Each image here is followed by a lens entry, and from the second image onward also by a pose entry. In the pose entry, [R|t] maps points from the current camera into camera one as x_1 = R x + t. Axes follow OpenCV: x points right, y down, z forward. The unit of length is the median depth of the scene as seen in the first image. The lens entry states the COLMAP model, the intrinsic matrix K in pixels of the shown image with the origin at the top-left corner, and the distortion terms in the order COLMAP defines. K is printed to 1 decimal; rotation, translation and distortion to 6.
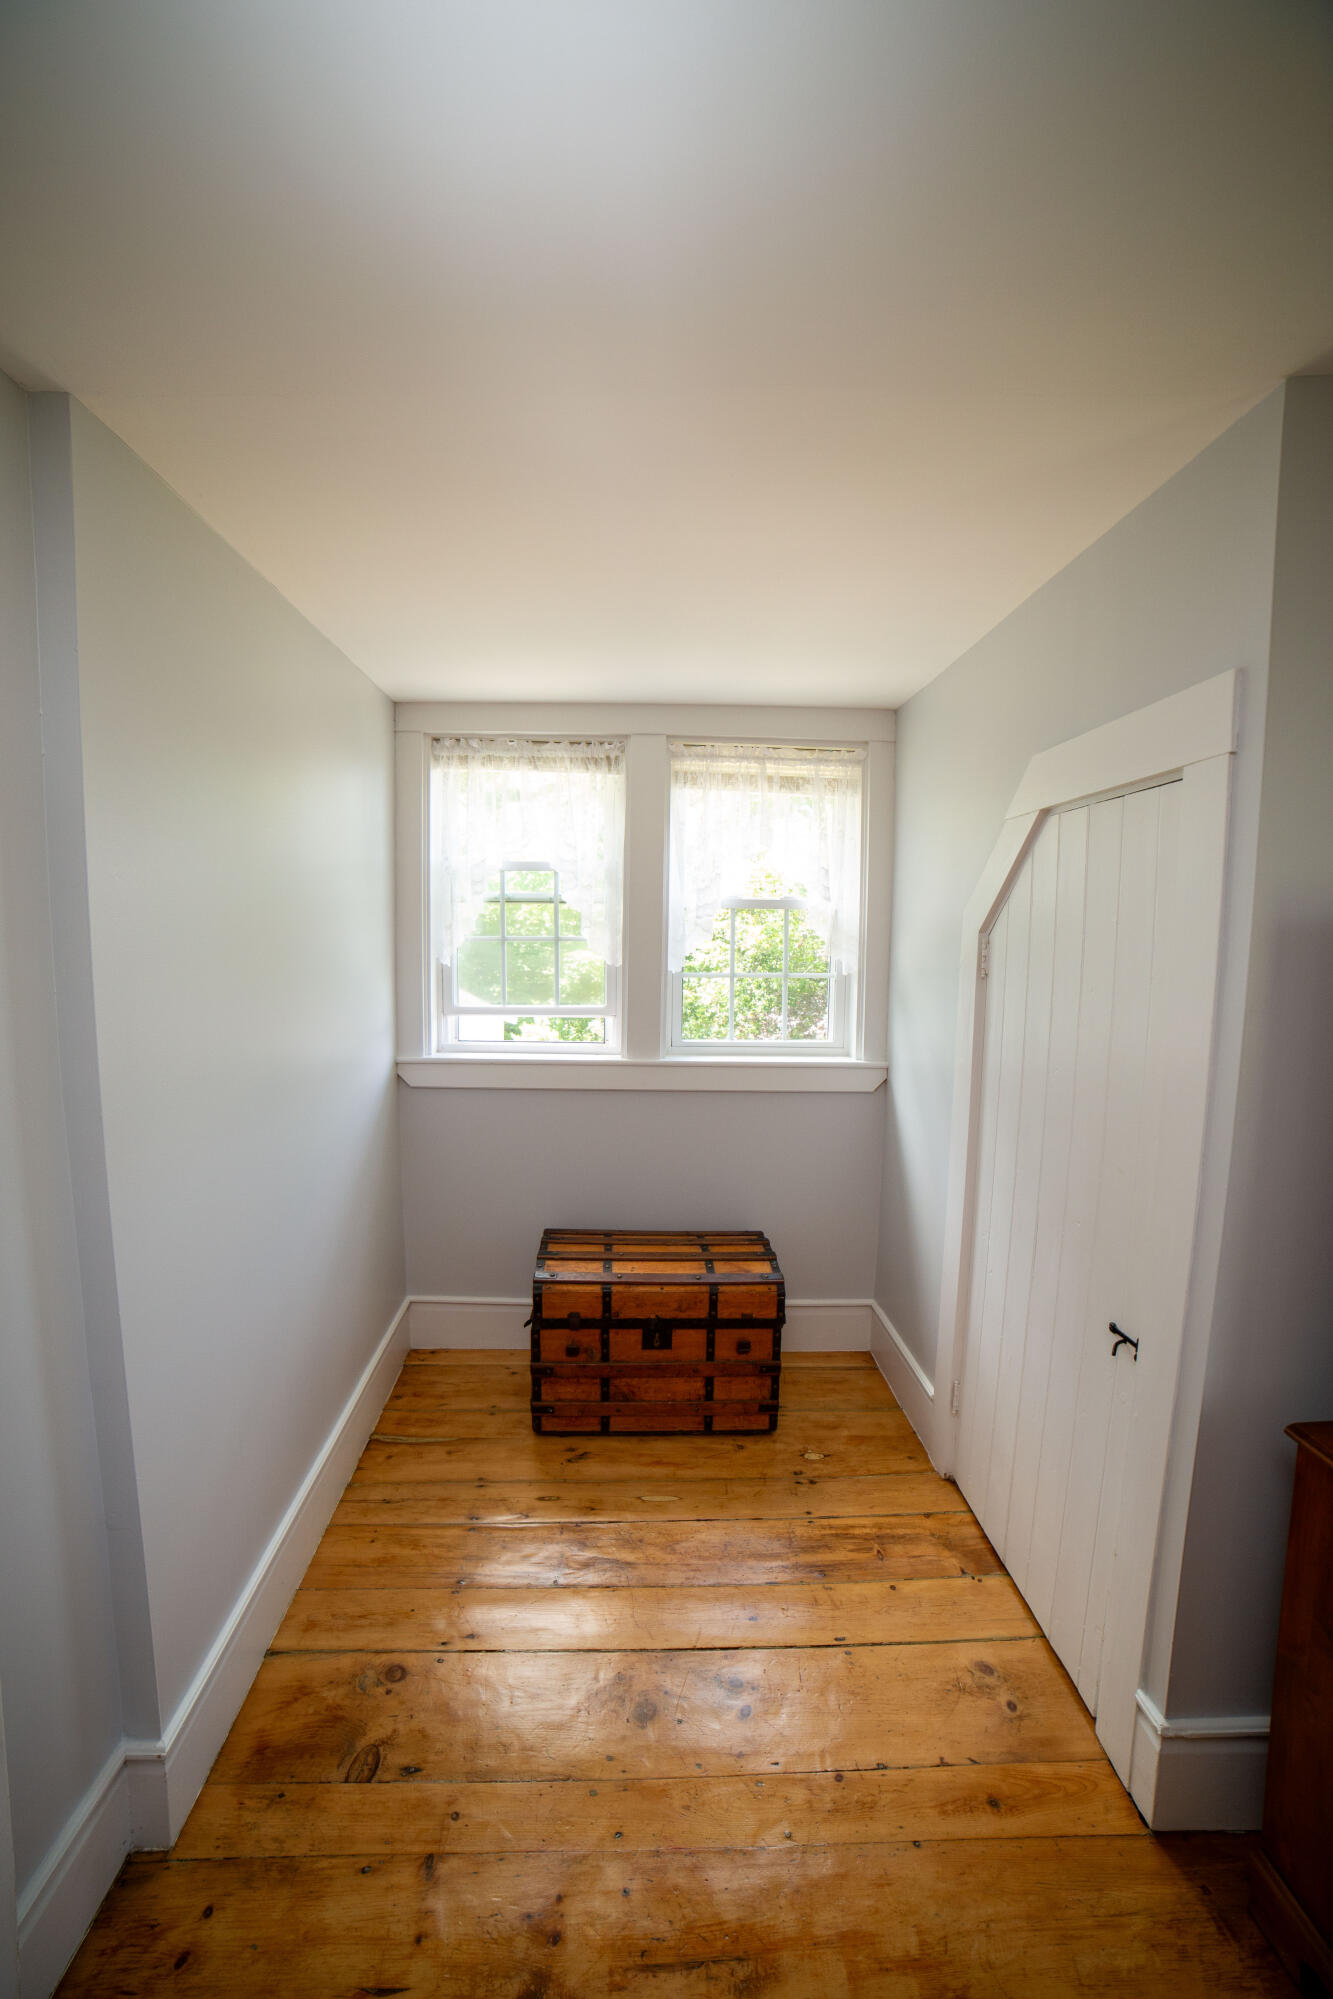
lens RADIAL K [[832.2, 0, 650.0], [0, 832.2, 1012.4], [0, 0, 1]] dist [-0.018049, 0.000467]
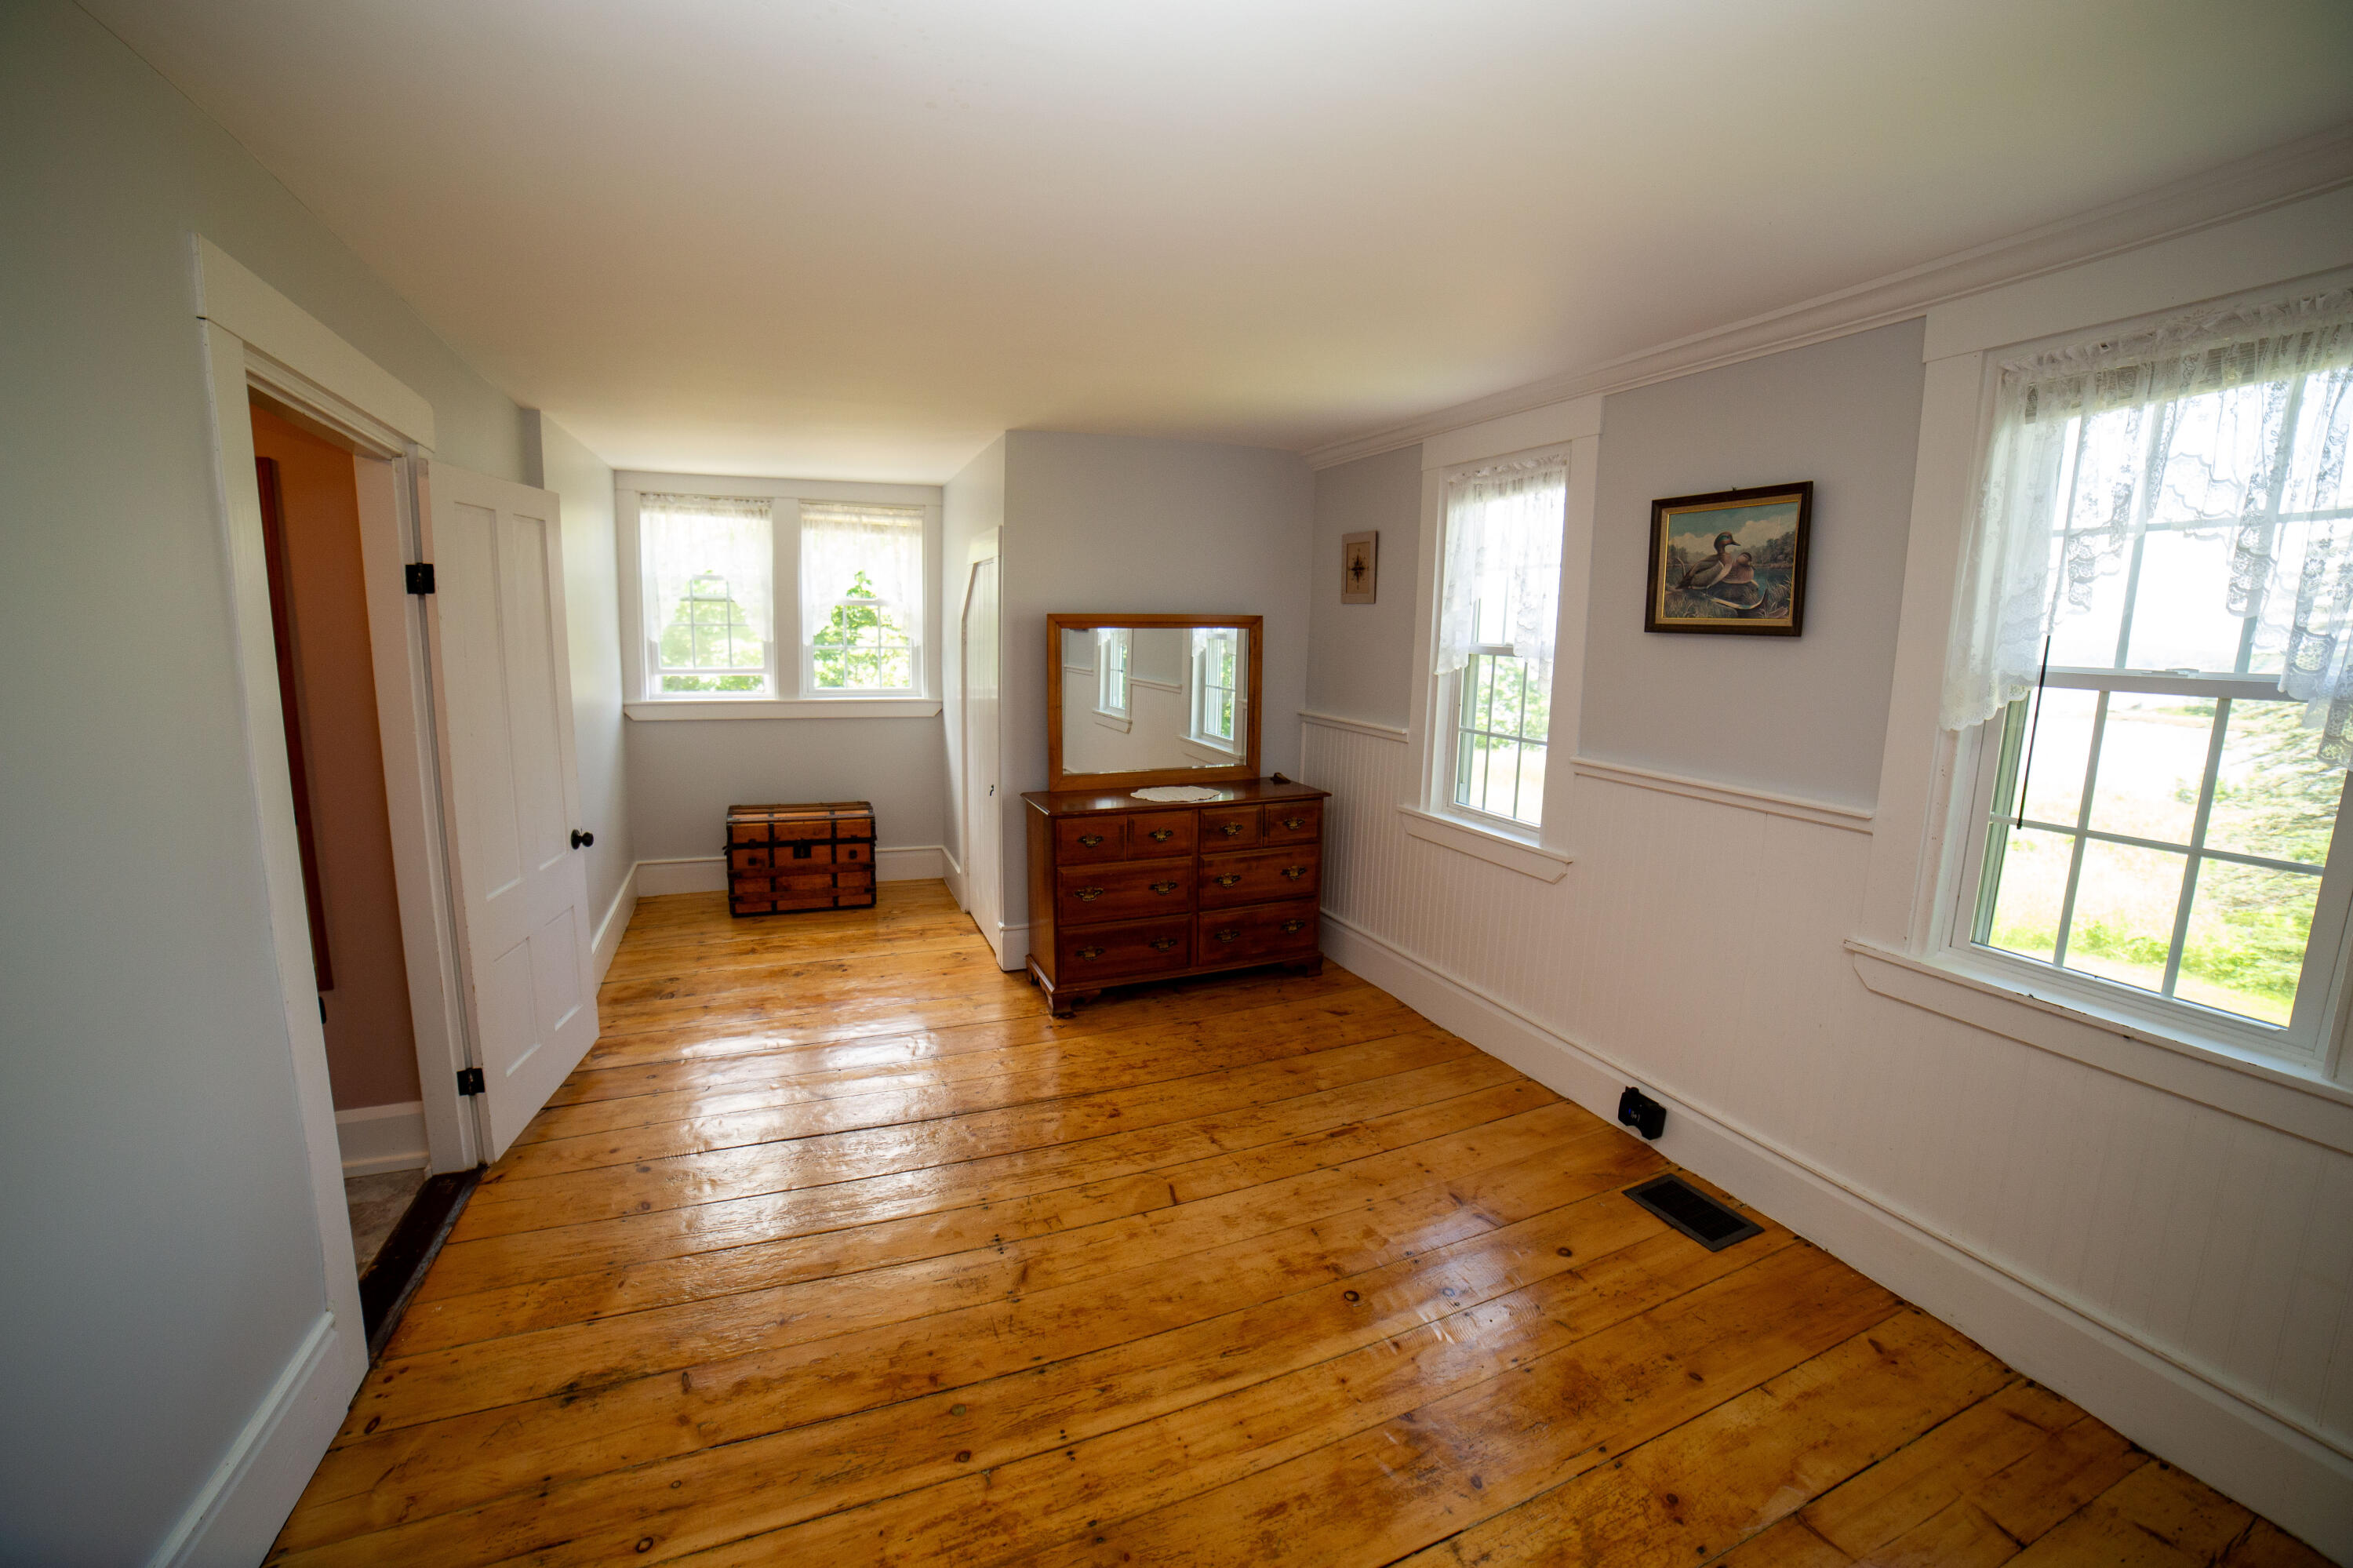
lens RADIAL K [[958.8, 0, 1152.4], [0, 958.8, 775.4], [0, 0, 1]] dist [-0.104657, 0.040005]
pose [[0.943168, -0.039903, 0.329912, 0.052285], [0.019202, 0.997650, 0.065770, 0.109908], [-0.331761, -0.055697, 0.941718, -1.091420]]
